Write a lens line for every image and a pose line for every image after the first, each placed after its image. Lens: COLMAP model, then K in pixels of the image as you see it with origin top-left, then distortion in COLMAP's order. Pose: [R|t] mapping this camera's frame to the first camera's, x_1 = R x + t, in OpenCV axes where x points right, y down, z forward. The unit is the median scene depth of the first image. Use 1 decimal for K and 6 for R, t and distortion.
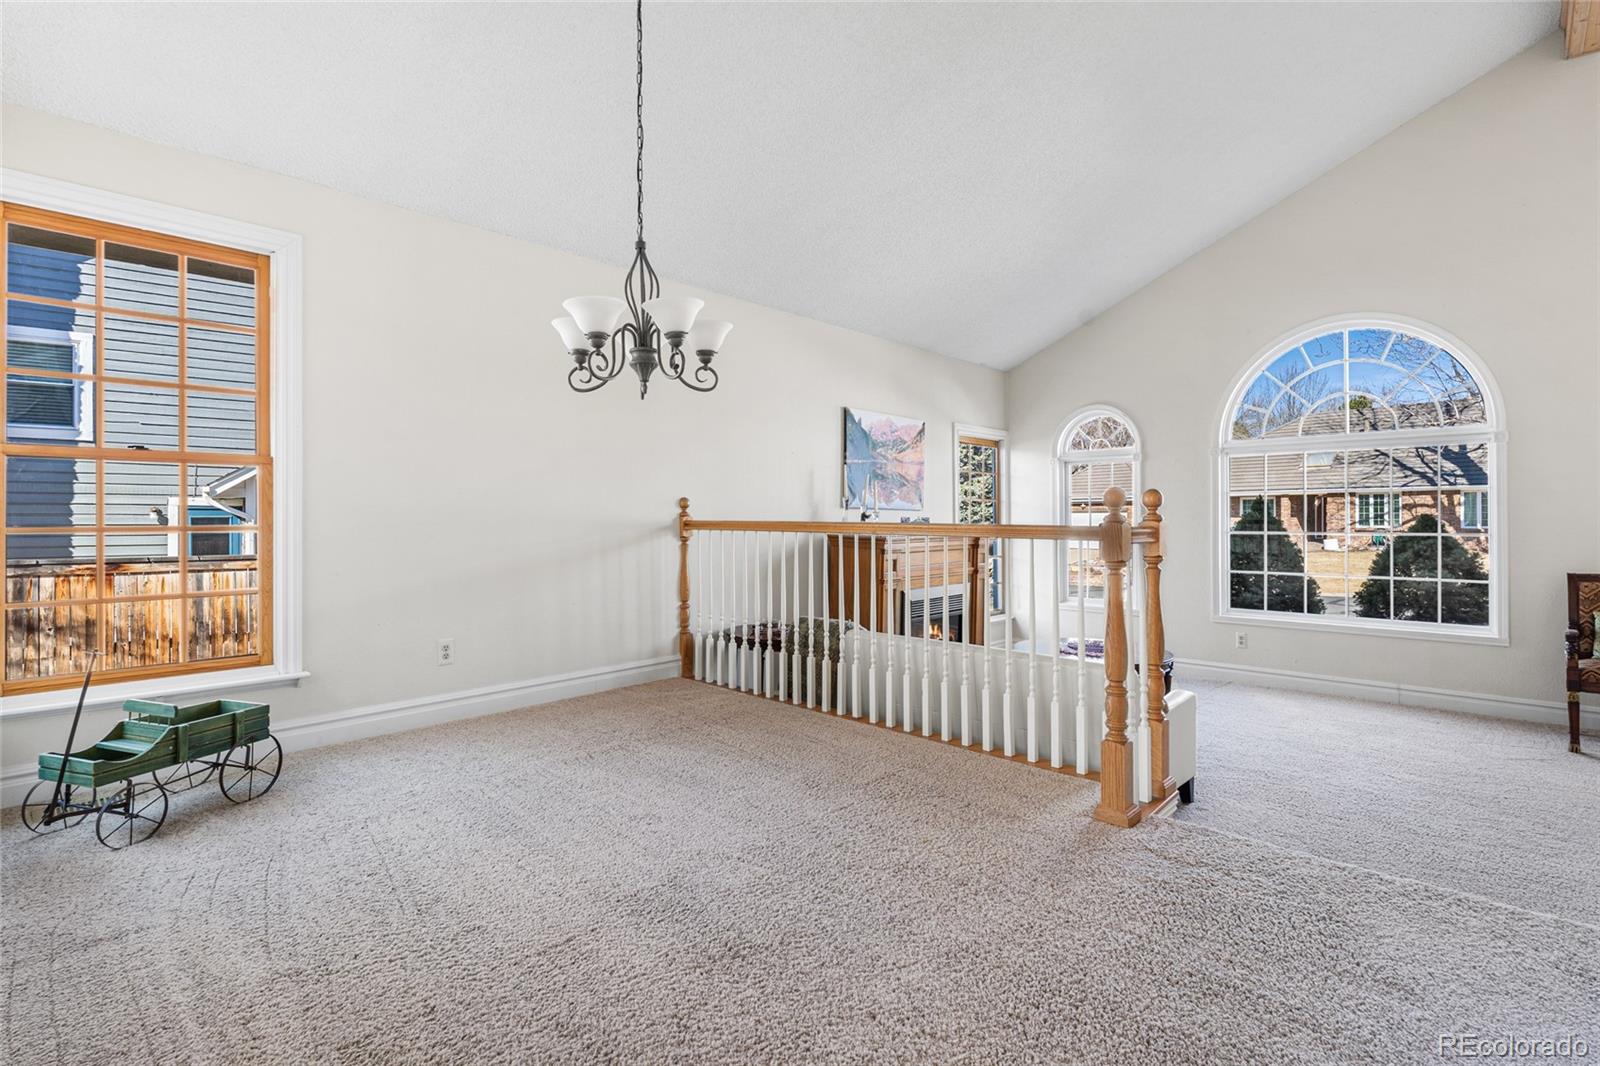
lens RADIAL K [[747.2, 0, 803.4], [0, 747.2, 520.3], [0, 0, 1]] dist [-0.000679, -0.000233]
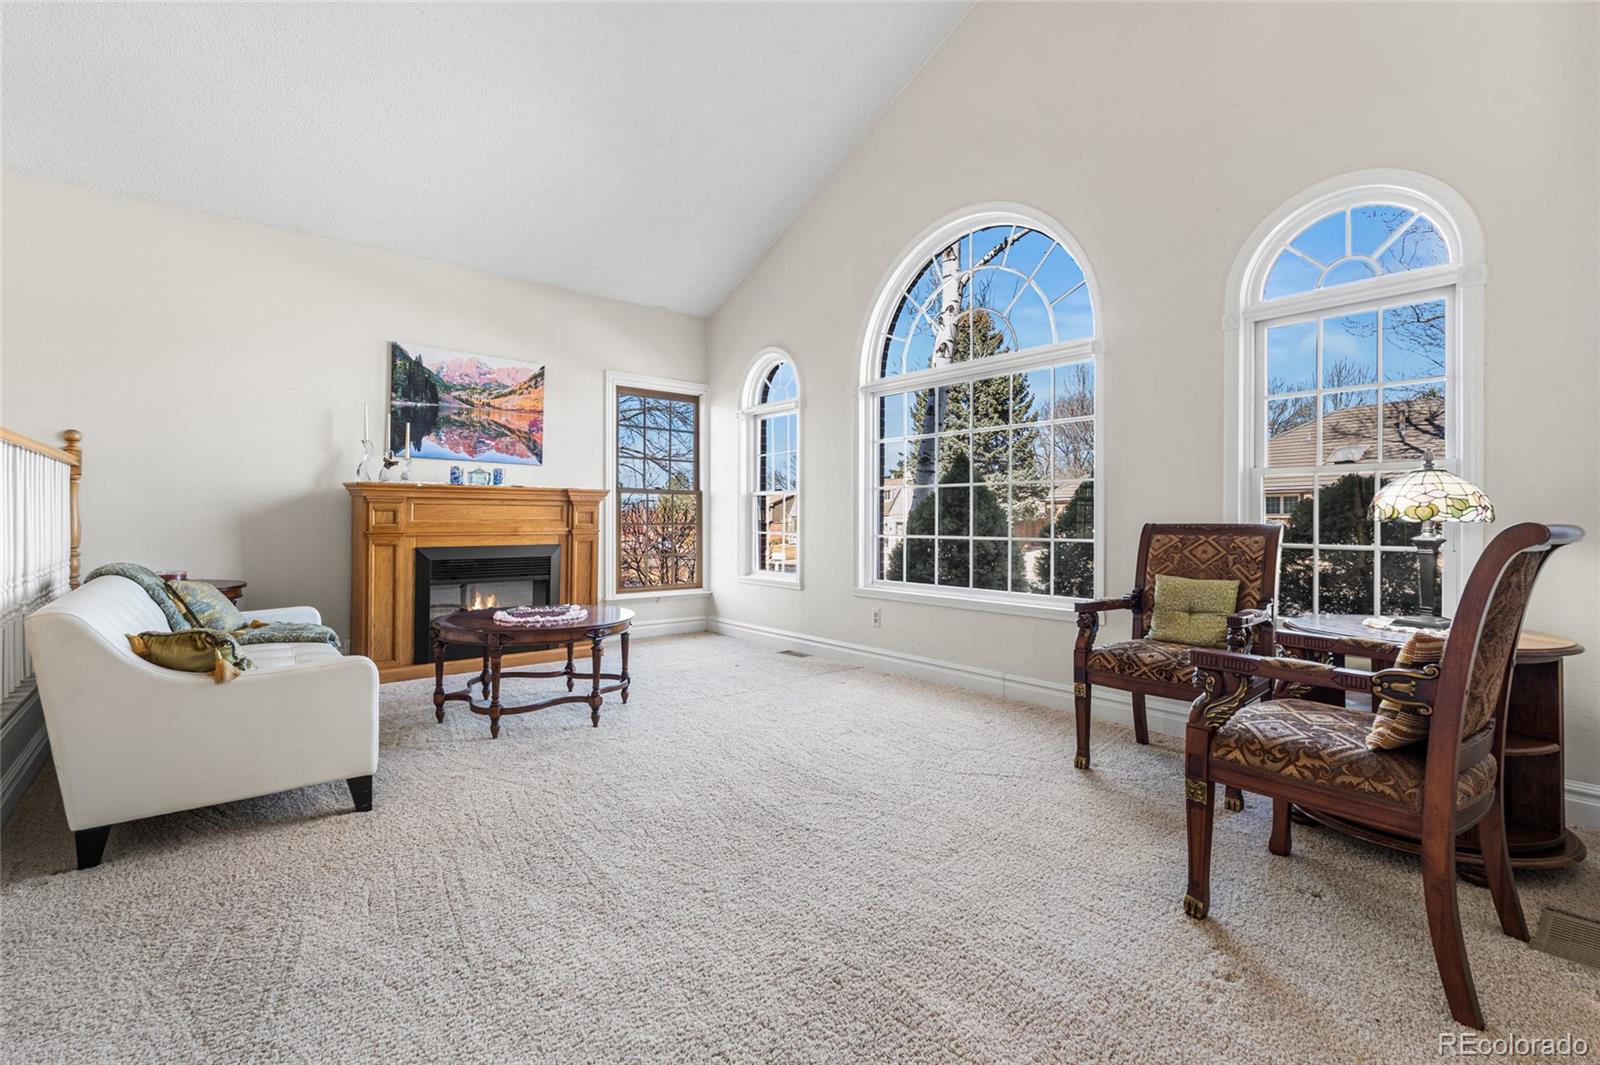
lens RADIAL K [[715.0, 0, 794.4], [0, 715.0, 526.3], [0, 0, 1]] dist [0.000760, 0.000575]
pose [[0.992681, 0.007148, -0.120551, 0.594689], [-0.006807, 0.999972, 0.003236, 0.057361], [0.120570, -0.002392, 0.992702, 0.203648]]
